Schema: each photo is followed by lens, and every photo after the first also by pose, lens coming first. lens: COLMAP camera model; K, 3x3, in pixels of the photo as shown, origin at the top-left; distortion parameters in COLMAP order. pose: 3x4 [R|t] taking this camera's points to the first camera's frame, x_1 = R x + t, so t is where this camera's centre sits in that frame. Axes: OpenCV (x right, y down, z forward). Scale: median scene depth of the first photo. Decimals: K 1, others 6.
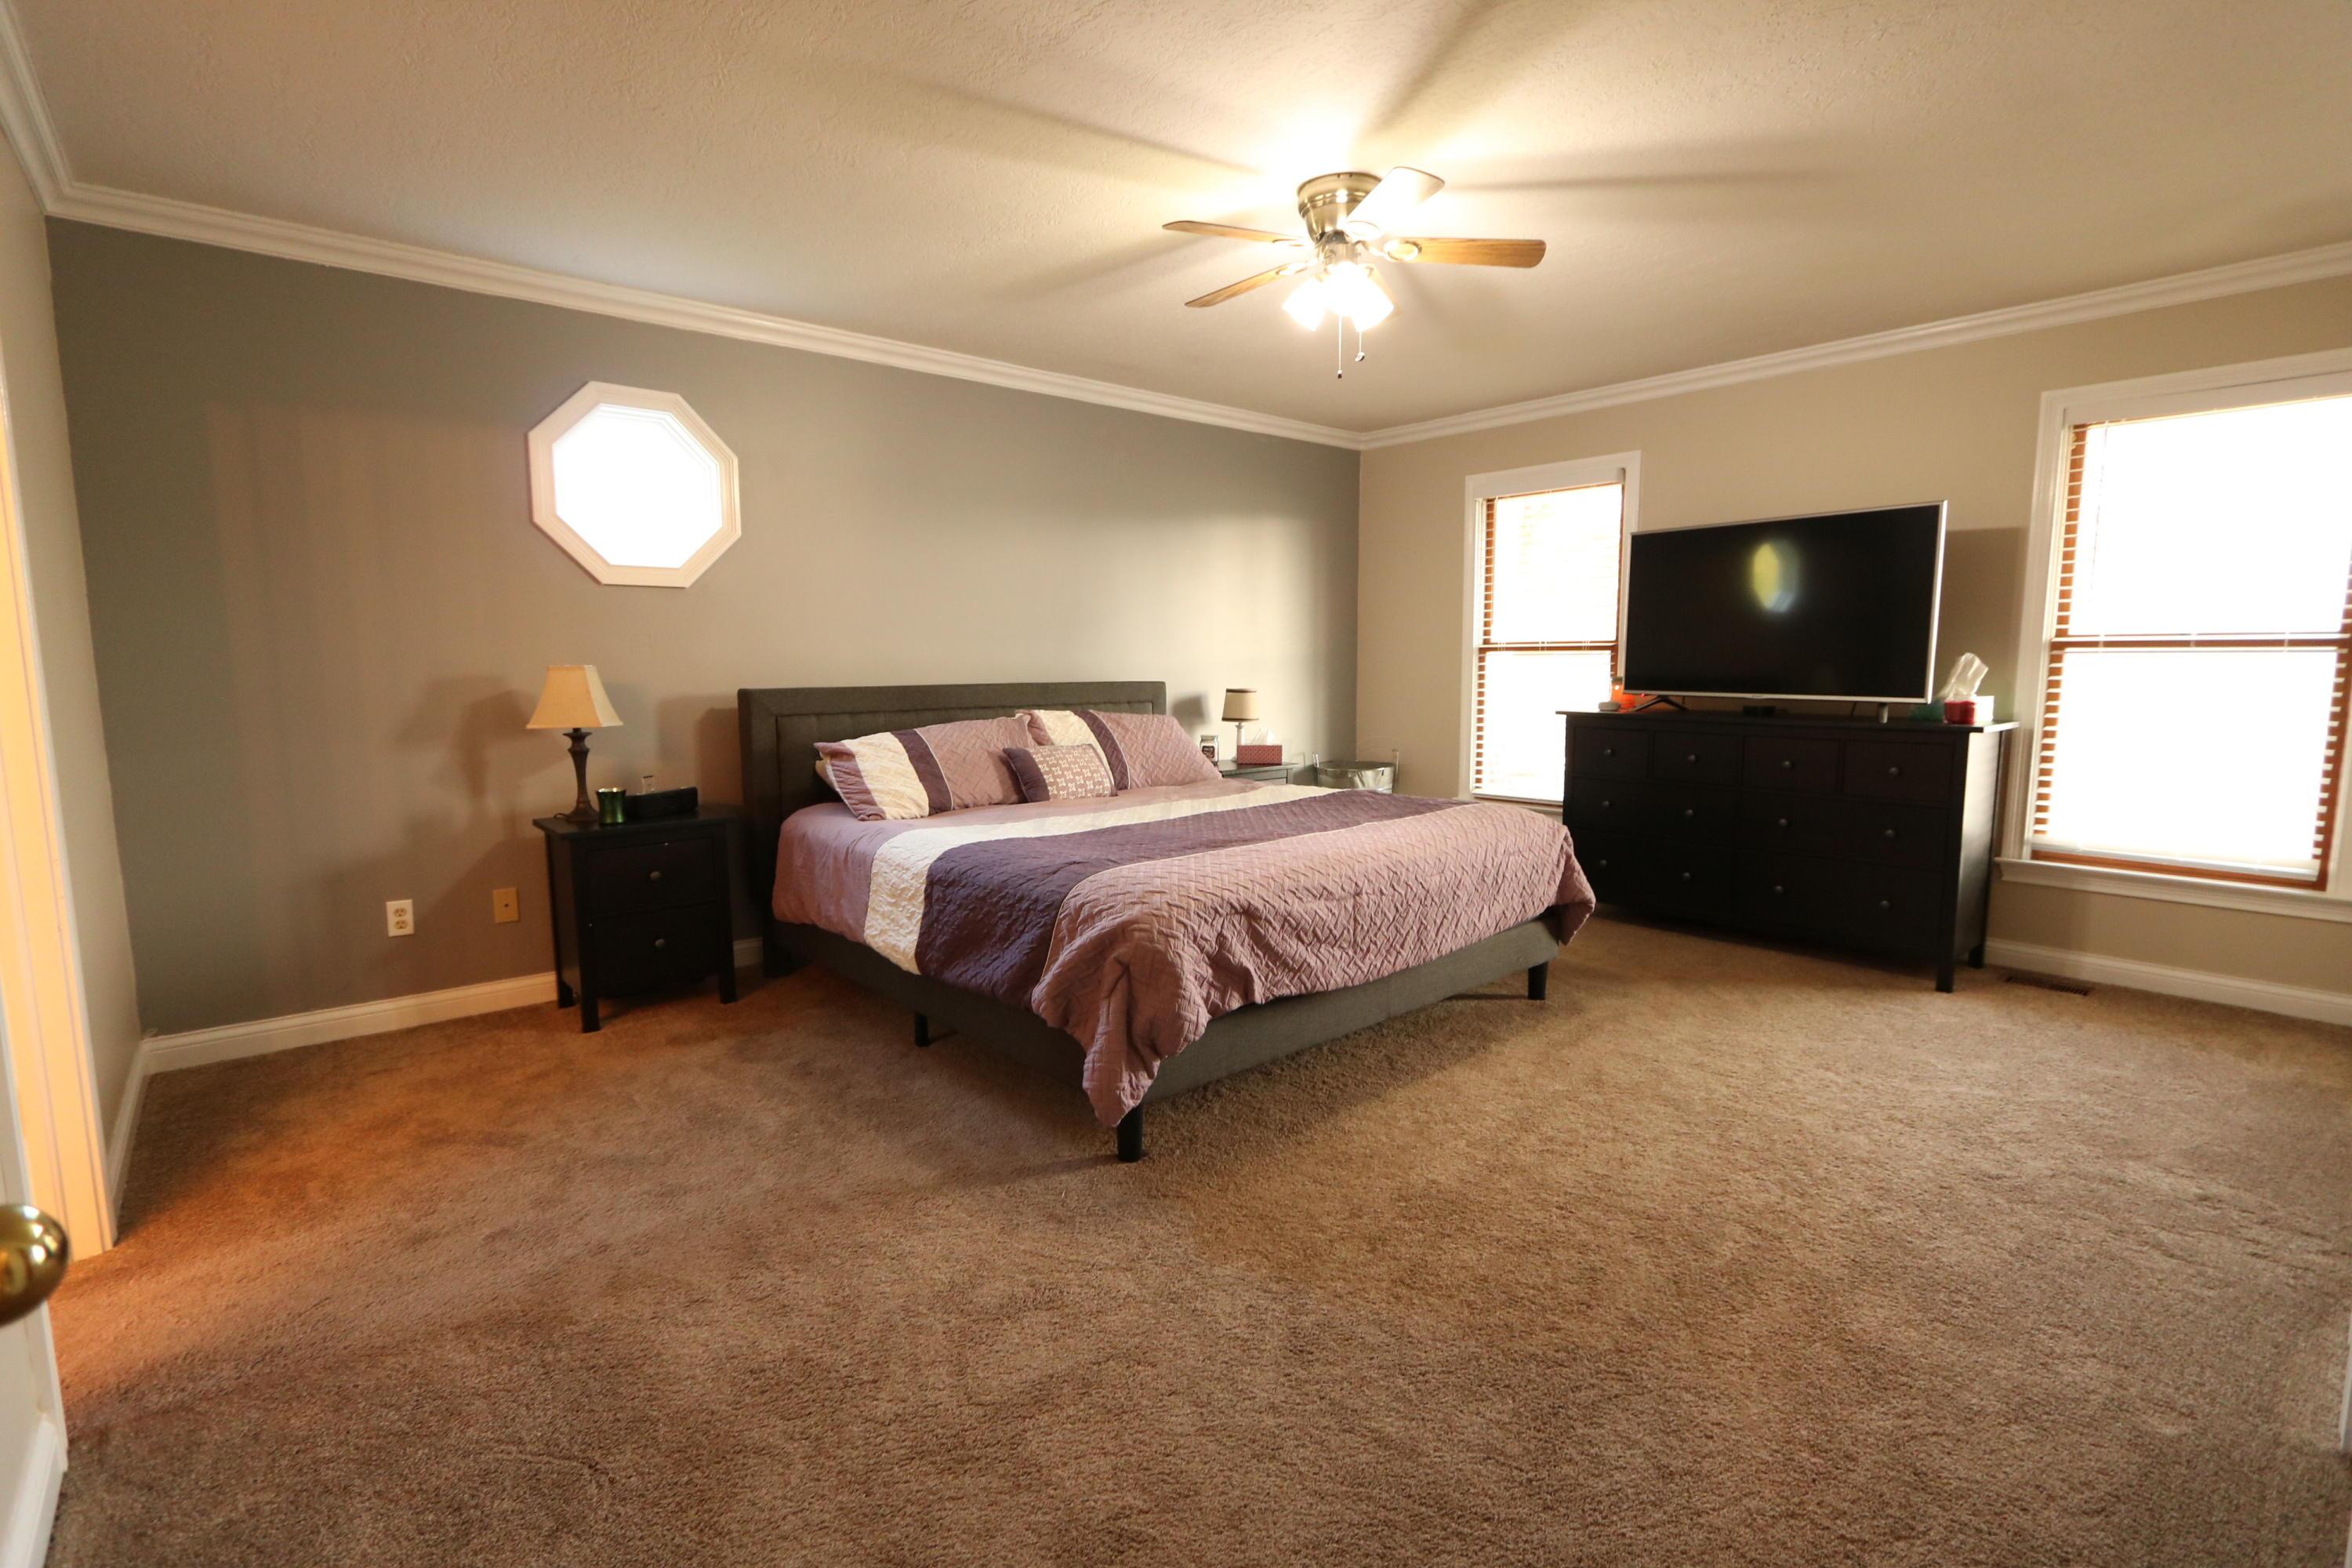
lens RADIAL K [[1090.3, 0, 1176.0], [0, 1090.3, 784.0], [0, 0, 1]] dist [-0.003160, 0.000380]
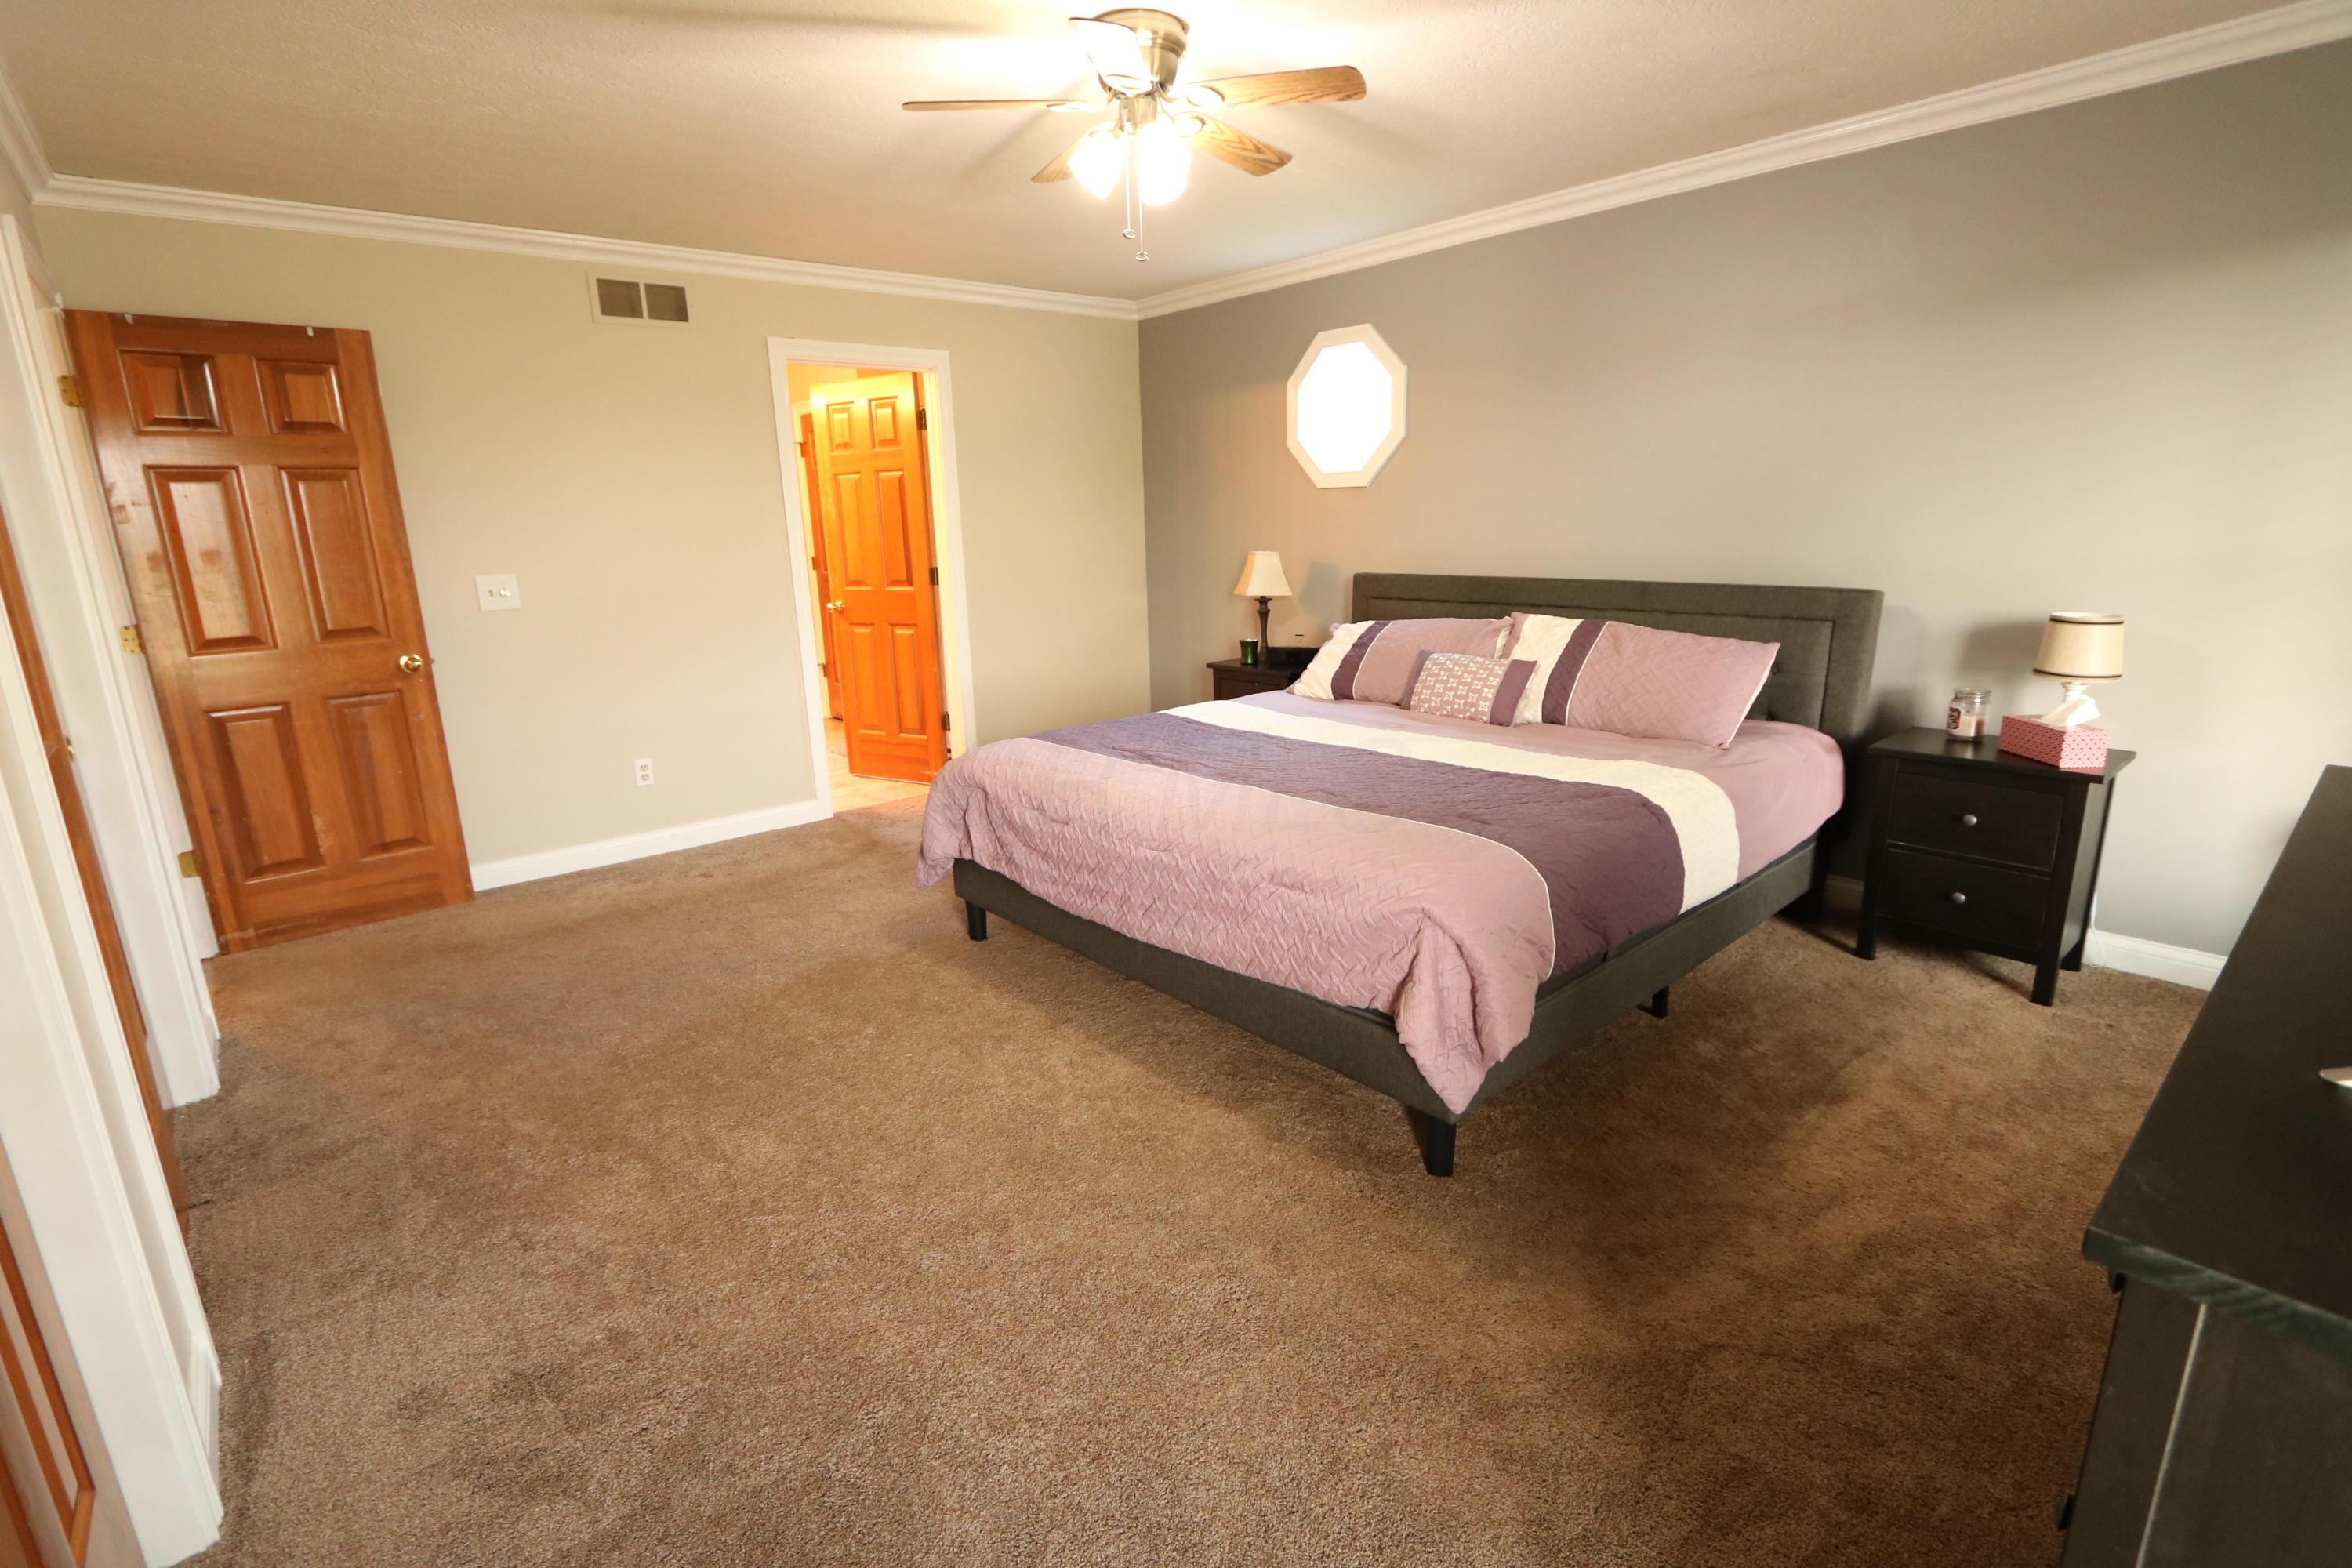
lens RADIAL K [[1090.3, 0, 1176.0], [0, 1090.3, 784.0], [0, 0, 1]] dist [-0.003160, 0.000380]
pose [[0.007198, 0.242381, -0.970154, 0.888345], [-0.090626, 0.966345, 0.240757, -0.144161], [0.995859, 0.086189, 0.028922, 0.846694]]
